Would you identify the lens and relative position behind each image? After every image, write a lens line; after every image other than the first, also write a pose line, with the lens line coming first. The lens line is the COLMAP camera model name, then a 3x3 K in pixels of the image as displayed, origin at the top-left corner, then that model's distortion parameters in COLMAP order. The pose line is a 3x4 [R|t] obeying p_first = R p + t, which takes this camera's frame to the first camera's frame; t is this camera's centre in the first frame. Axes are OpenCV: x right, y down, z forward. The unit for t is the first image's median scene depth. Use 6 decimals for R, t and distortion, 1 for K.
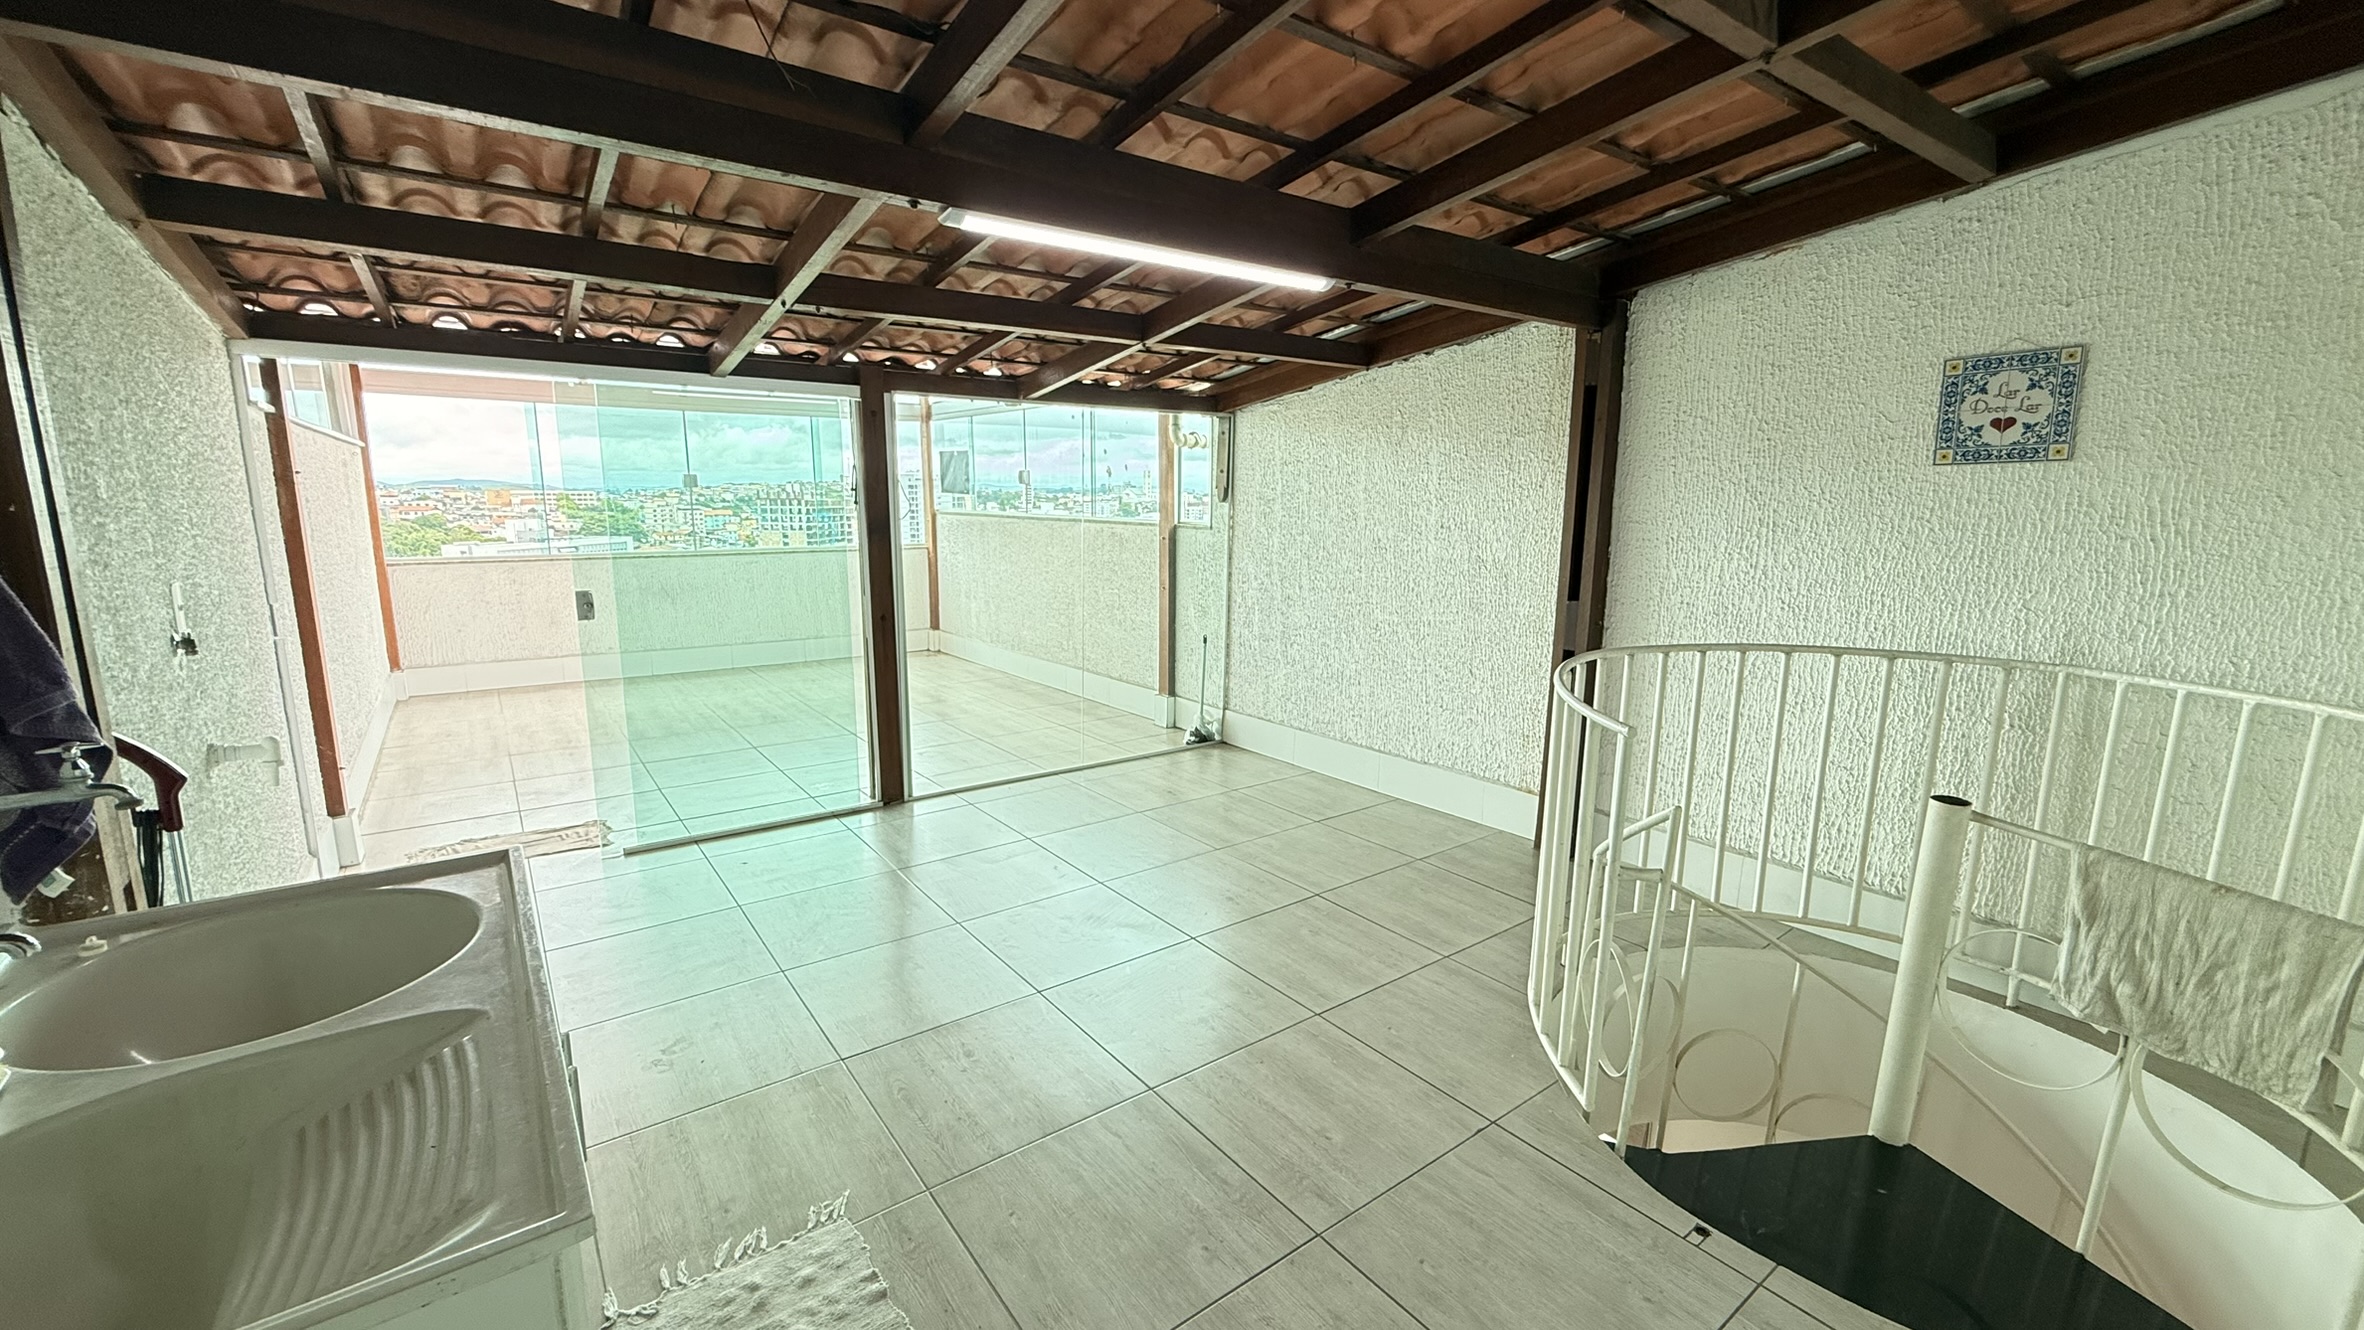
lens RADIAL K [[940.7, 0, 1179.2], [0, 940.7, 664.2], [0, 0, 1]] dist [-0.000180, 0.000164]
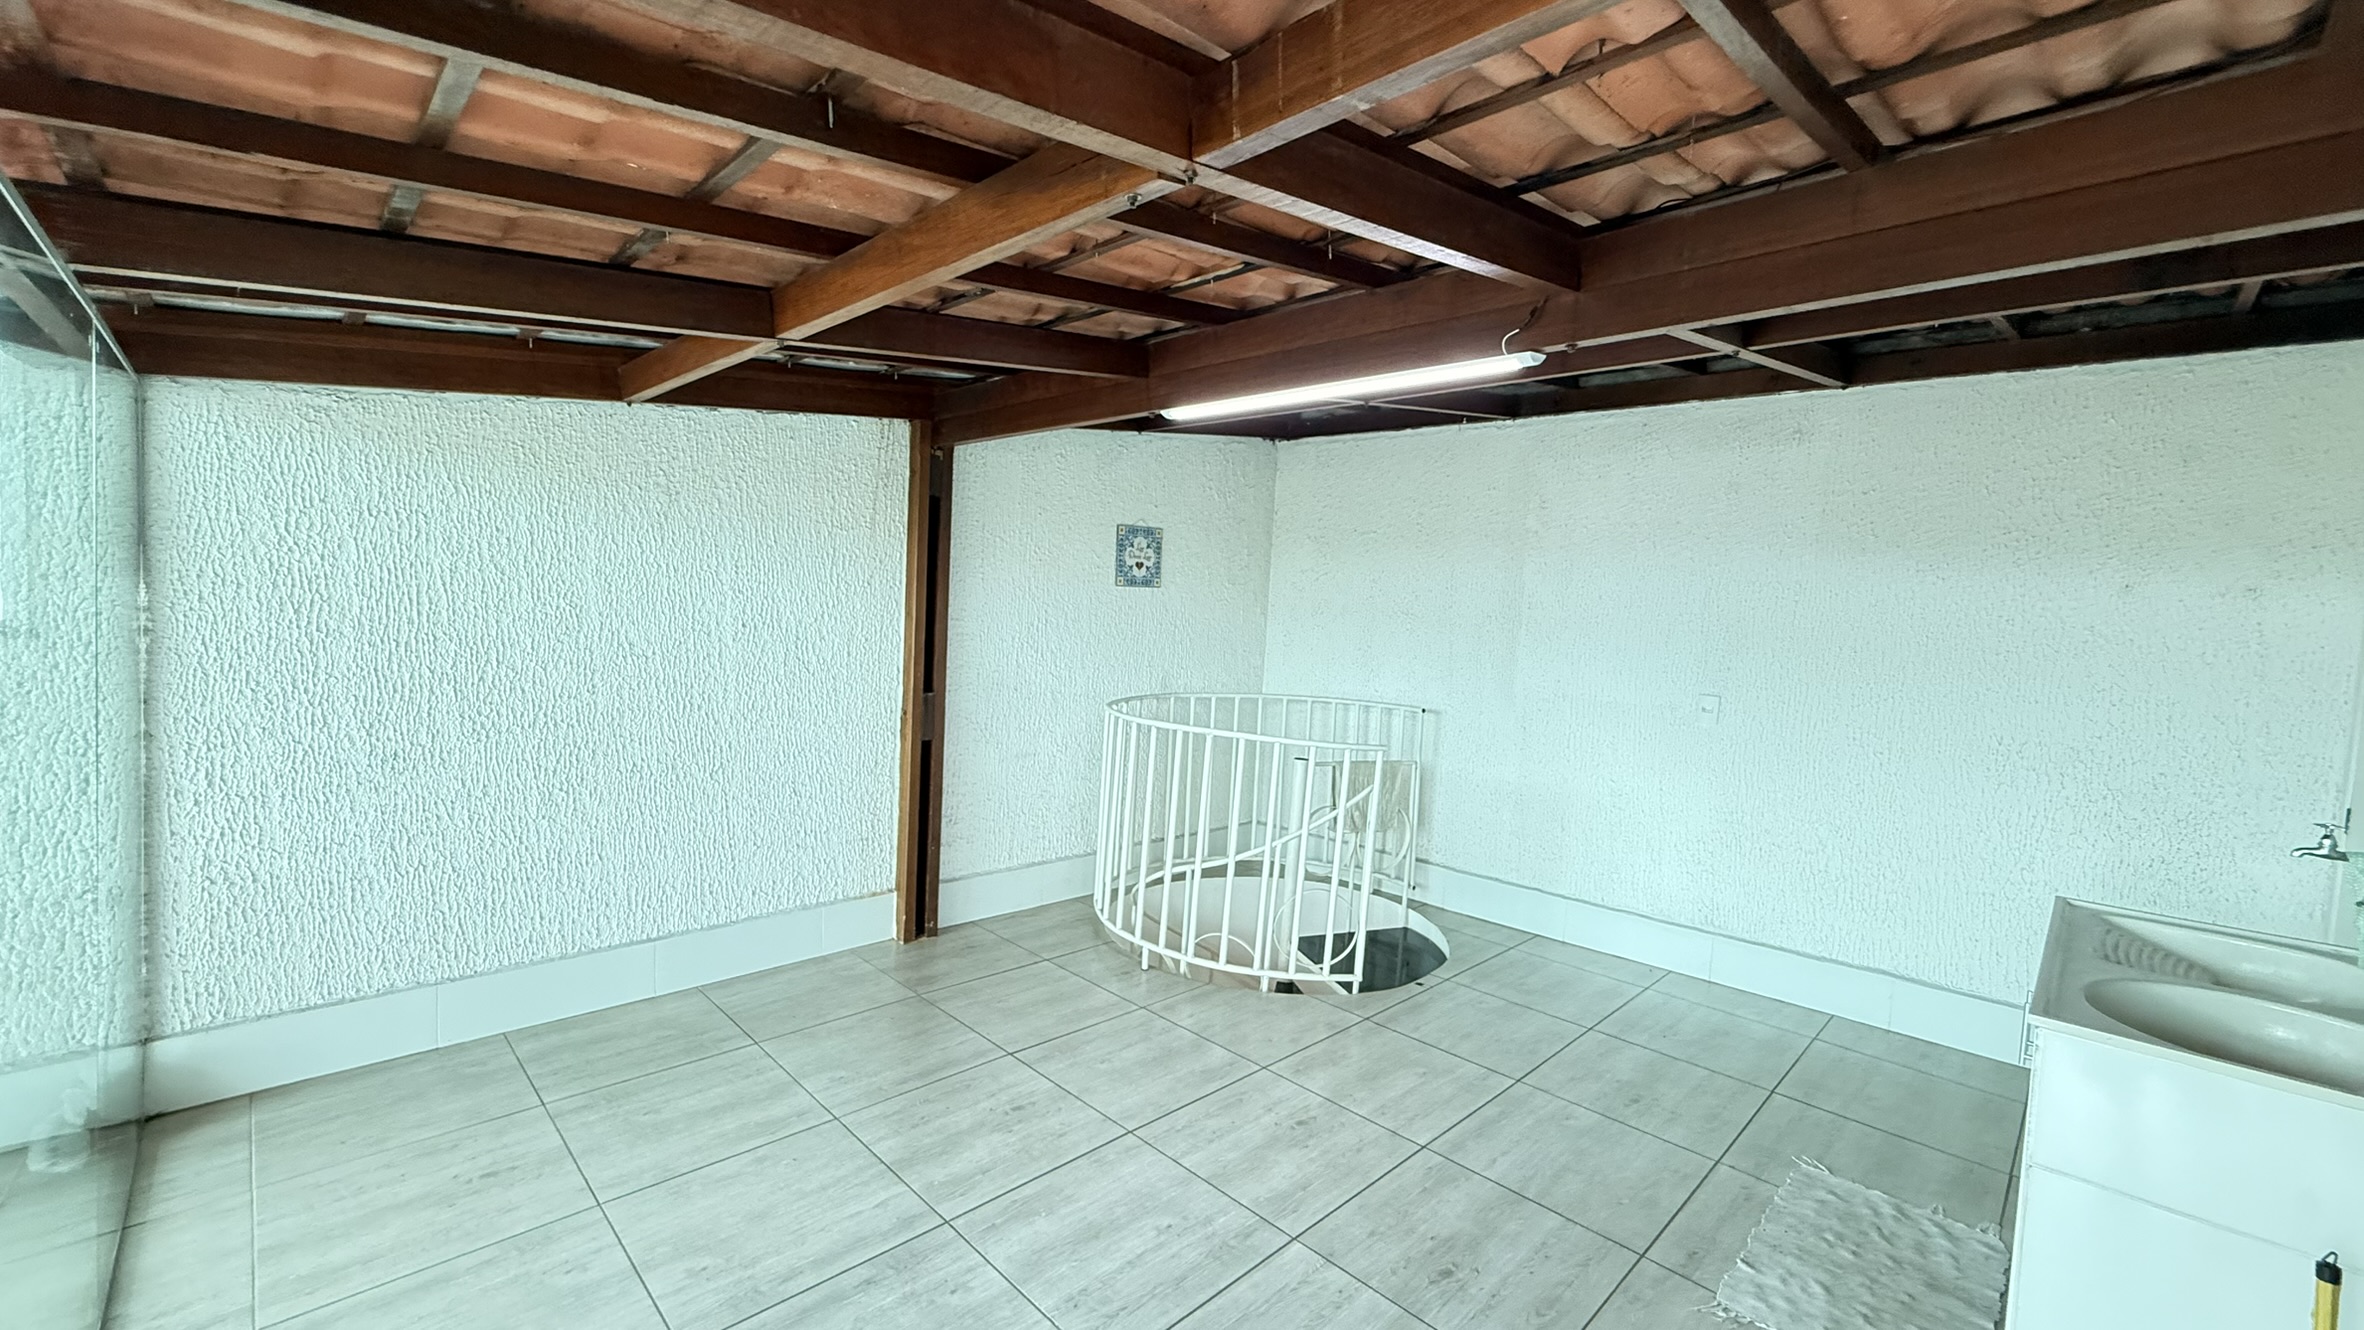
lens RADIAL K [[940.7, 0, 1183.6], [0, 940.7, 668.7], [0, 0, 1]] dist [-0.000180, 0.000164]
pose [[-0.136749, -0.078135, 0.987519, -0.884963], [0.125053, 0.987548, 0.095454, -0.213878], [-0.982681, 0.136546, -0.125275, 1.127665]]
